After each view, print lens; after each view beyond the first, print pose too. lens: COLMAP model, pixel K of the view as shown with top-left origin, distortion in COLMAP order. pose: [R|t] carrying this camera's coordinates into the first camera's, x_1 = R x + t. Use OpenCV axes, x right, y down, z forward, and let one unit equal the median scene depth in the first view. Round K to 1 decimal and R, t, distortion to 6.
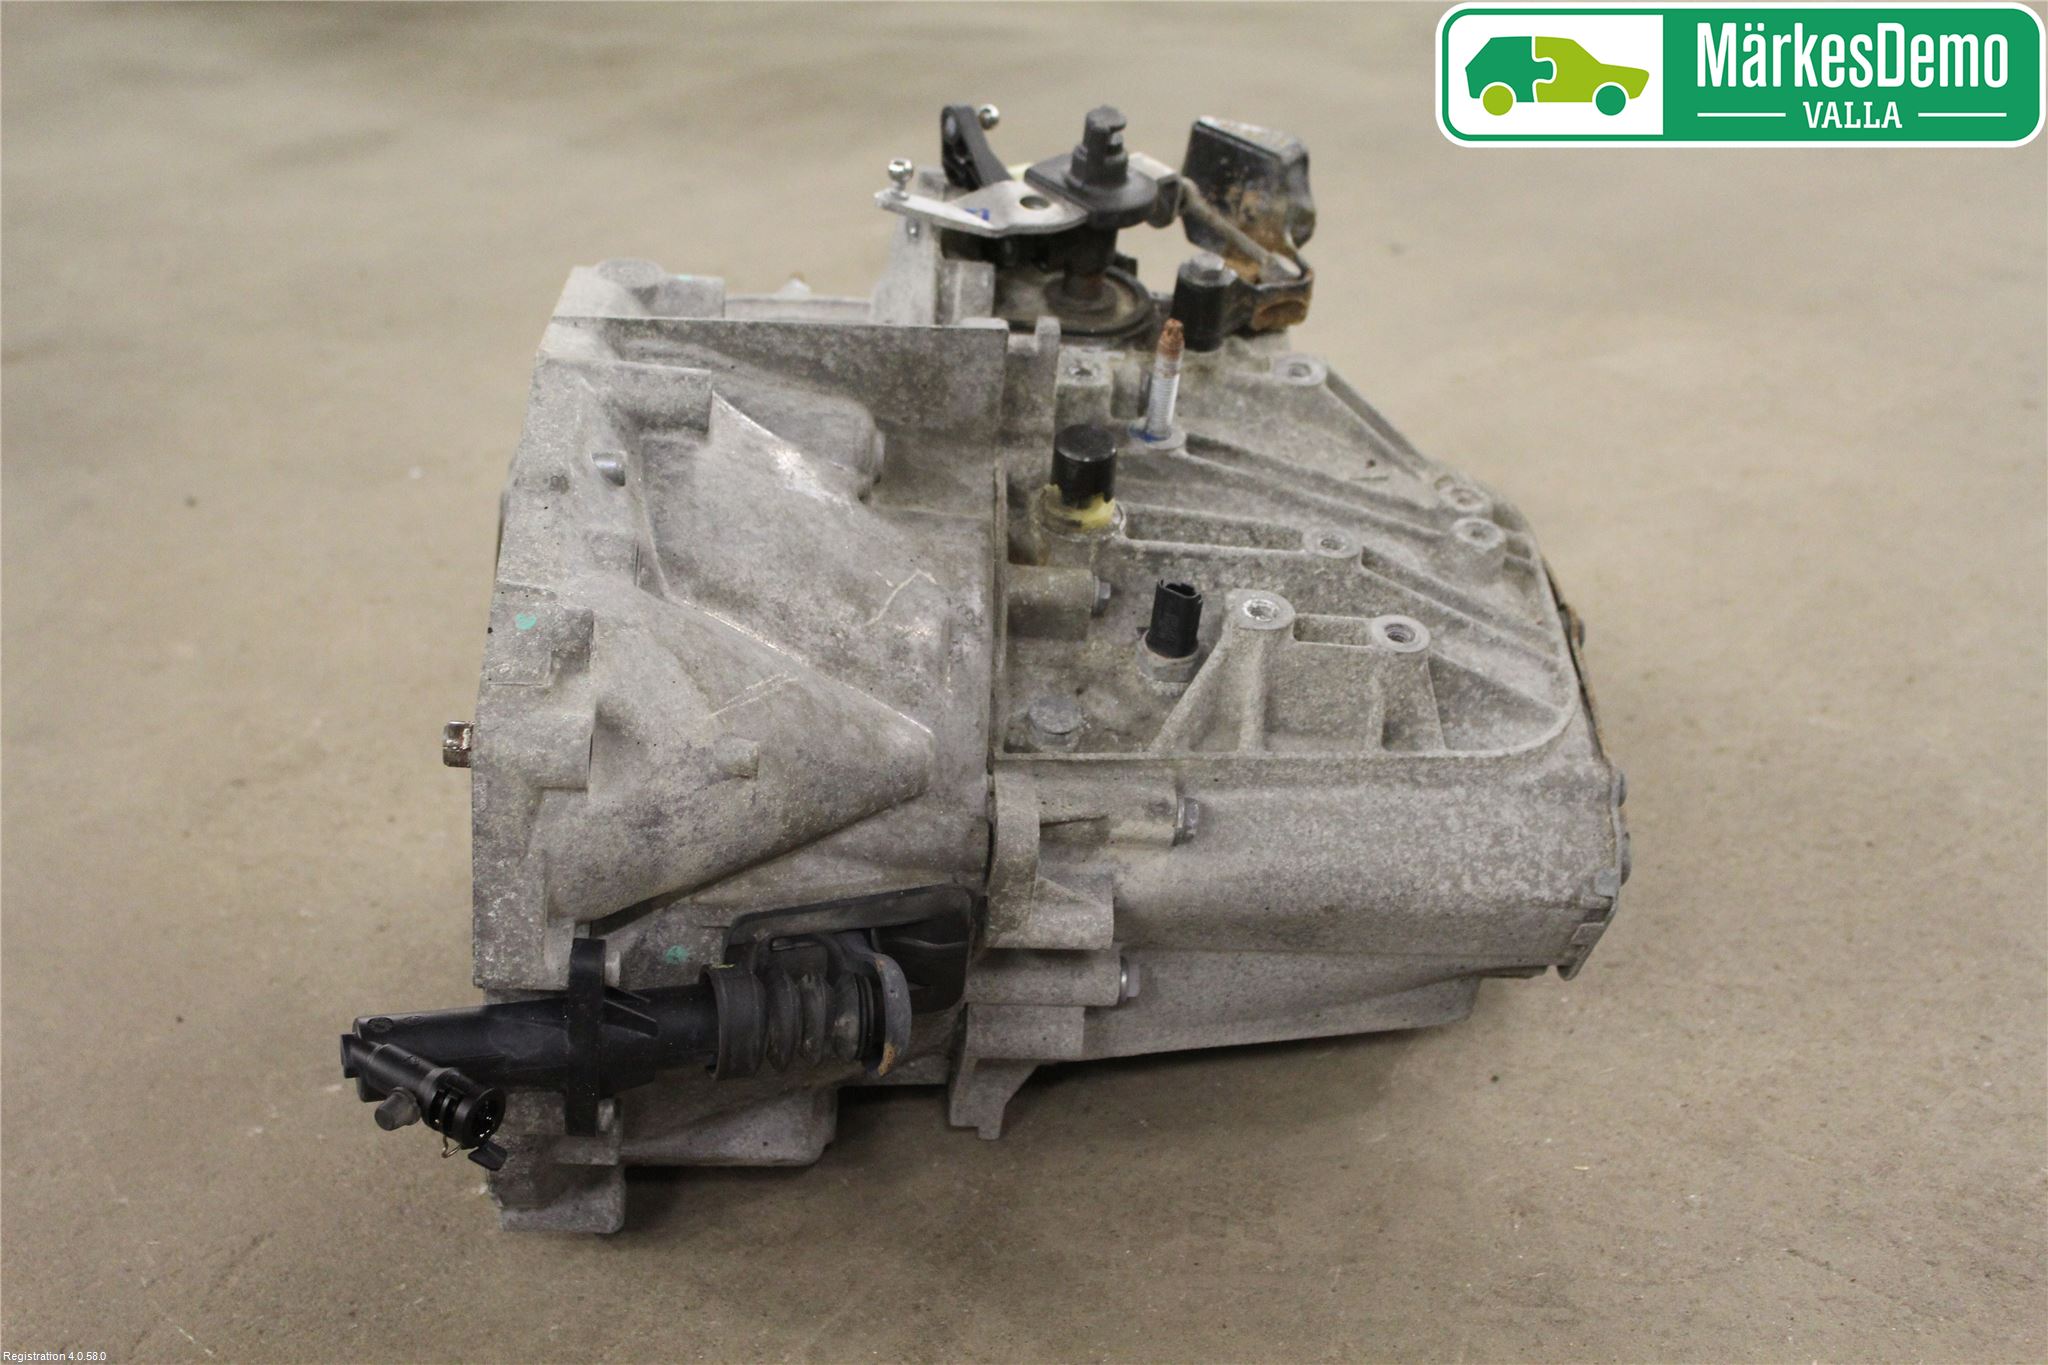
lens RADIAL K [[2923.0, 0, 1024.0], [0, 2923.0, 682.5], [0, 0, 1]] dist [-0.020560, -0.040349]
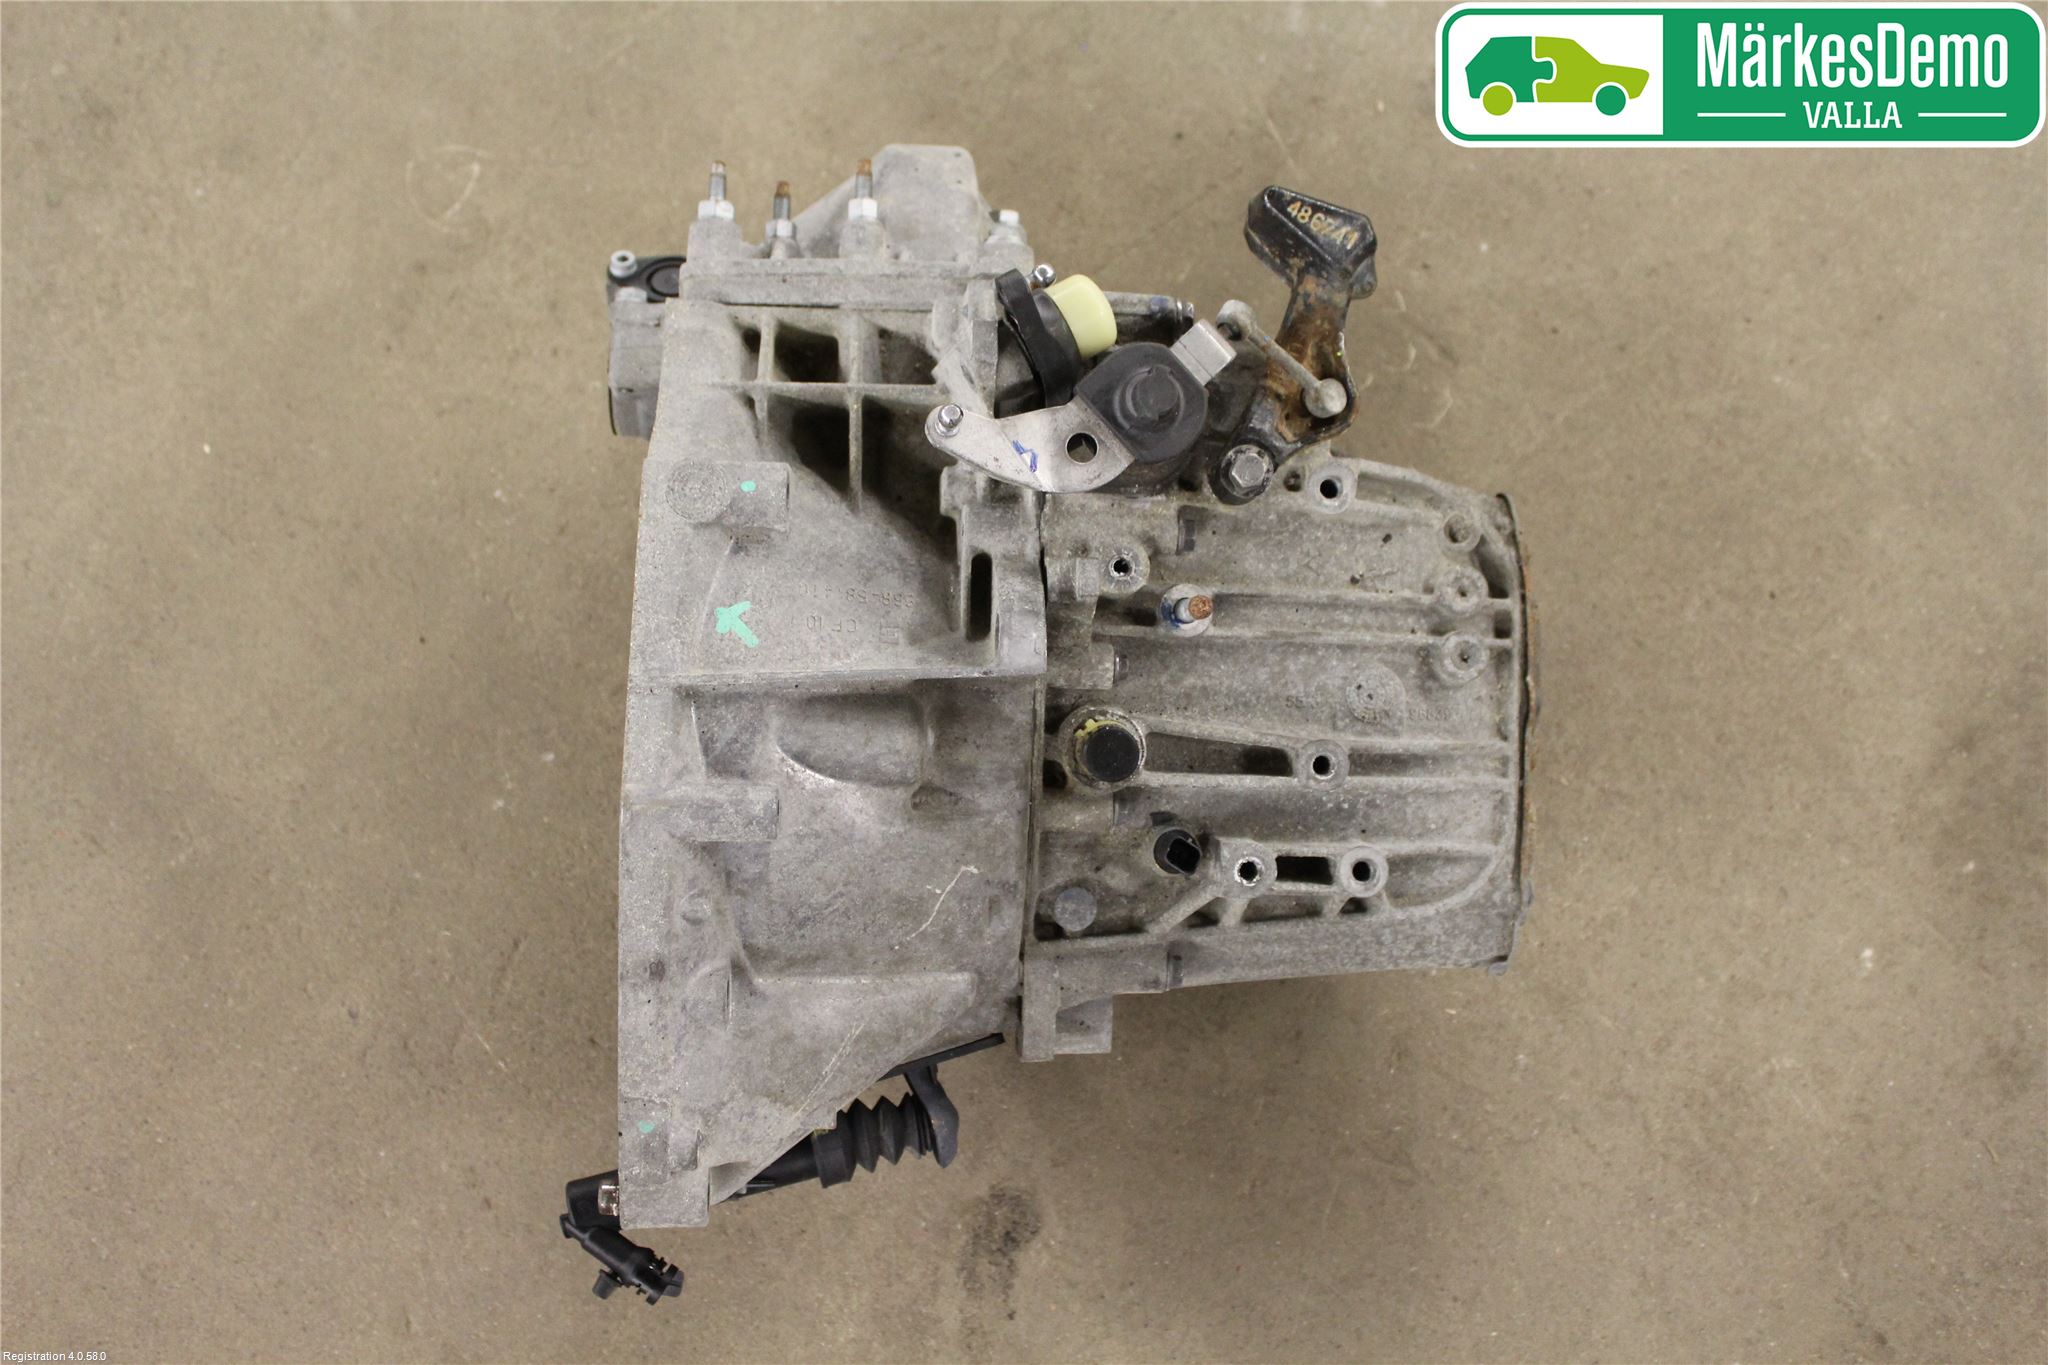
lens RADIAL K [[2131.6, 0, 1021.8], [0, 2131.6, 751.6], [0, 0, 1]] dist [-0.125830, 0.128969]
pose [[0.997958, 0.055272, -0.032004, 0.012888], [-0.007047, 0.593318, 0.804937, -0.742537], [0.063479, -0.803068, 0.592497, 0.504129]]
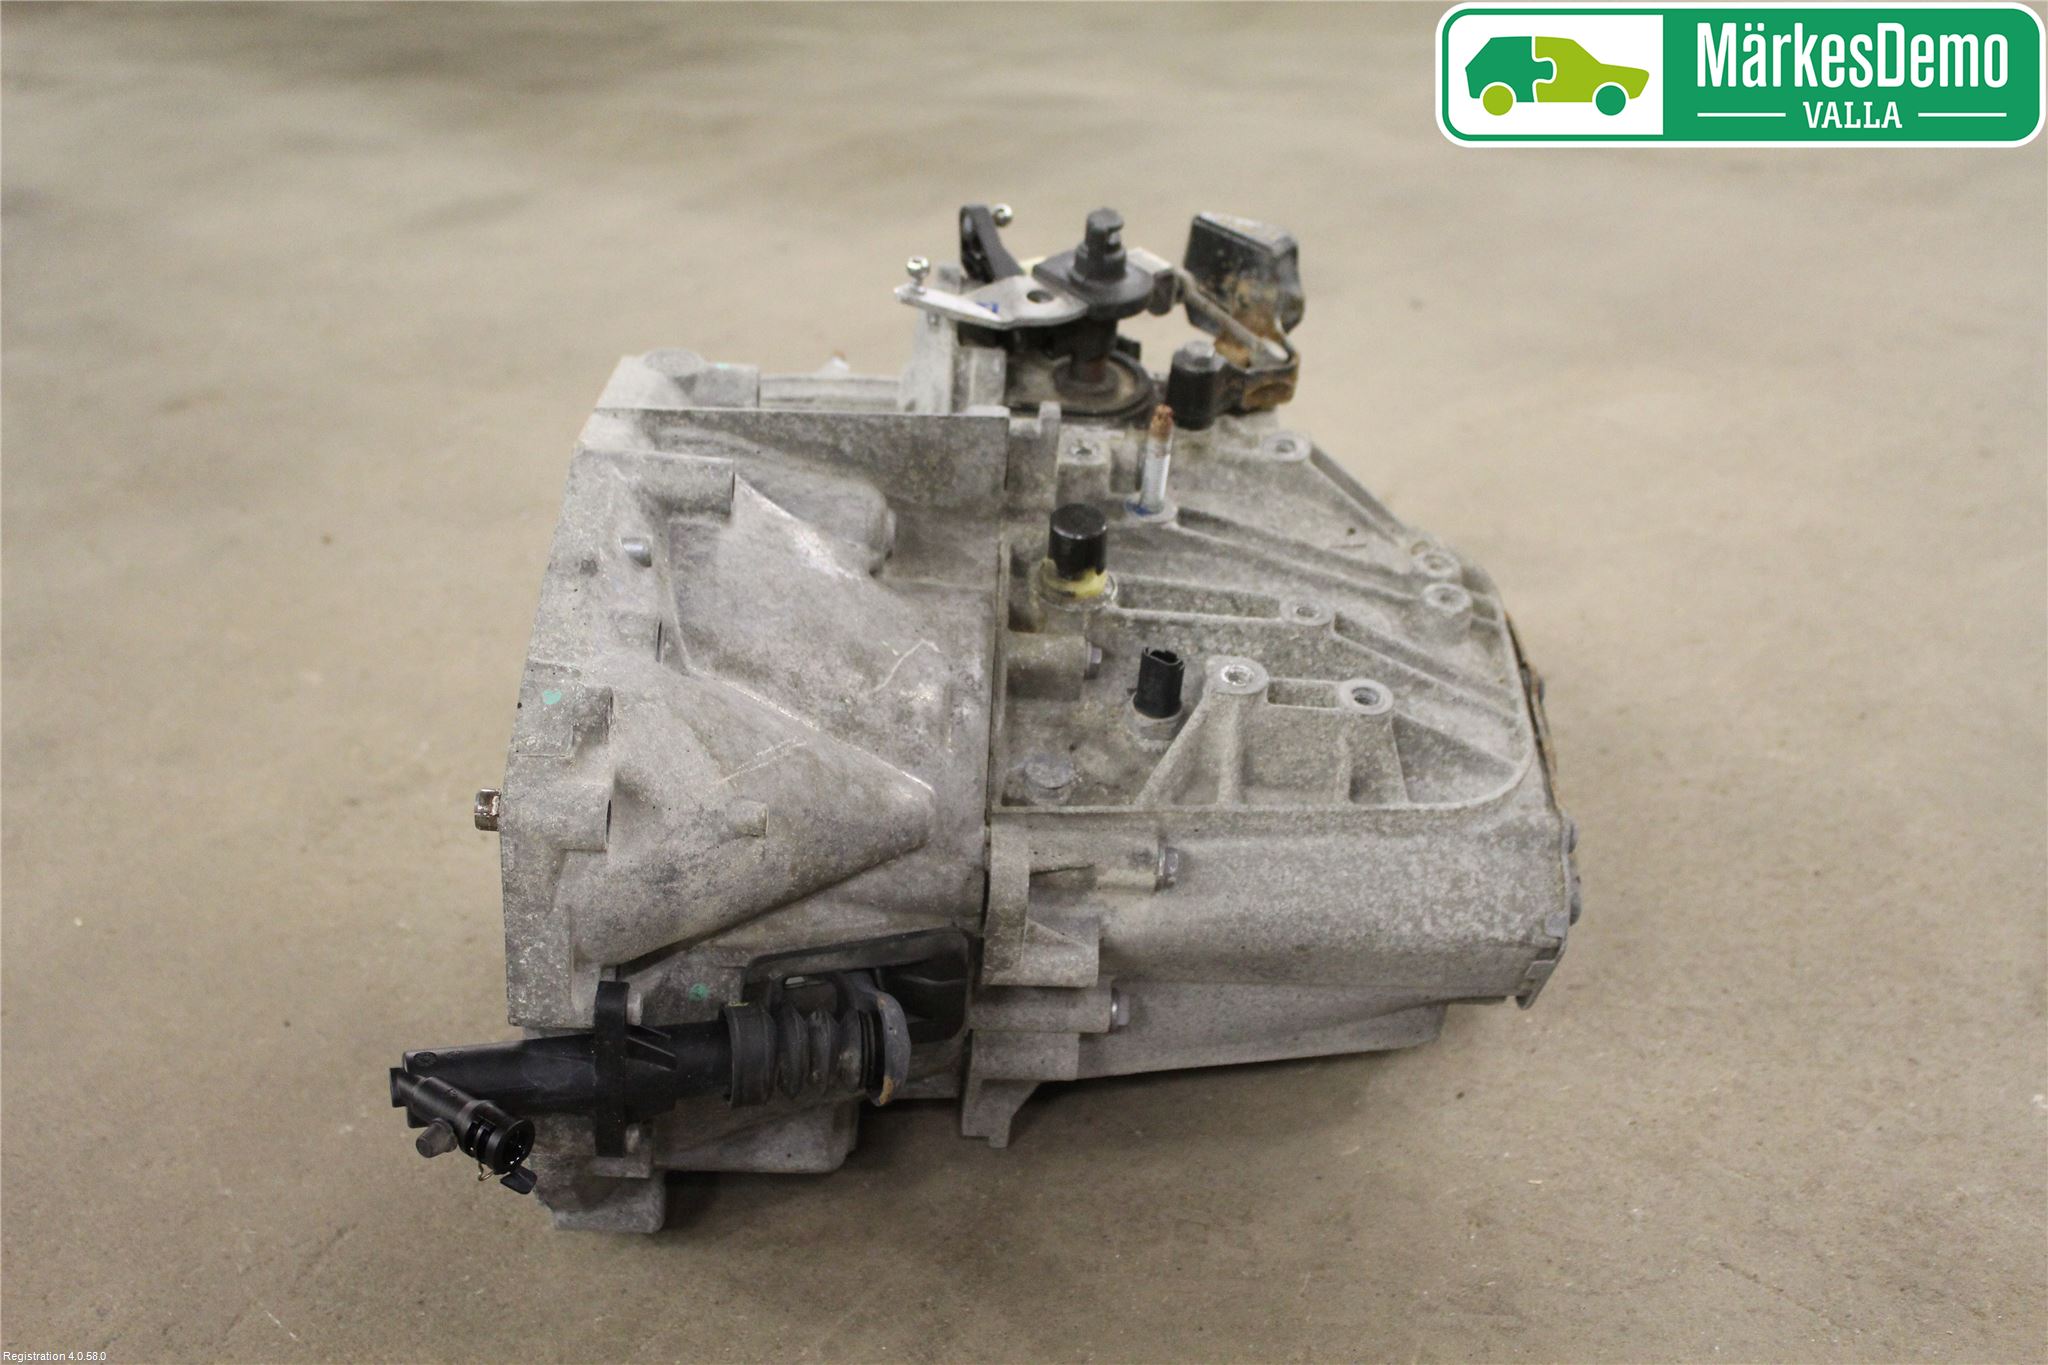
lens RADIAL K [[2603.8, 0, 1024.0], [0, 2603.8, 682.5], [0, 0, 1]] dist [-0.046026, -0.023304]
pose [[0.999156, 0.002290, -0.041021, 0.040478], [-0.001850, 0.999940, 0.010760, -0.031802], [0.041043, -0.010675, 0.999100, 0.023832]]
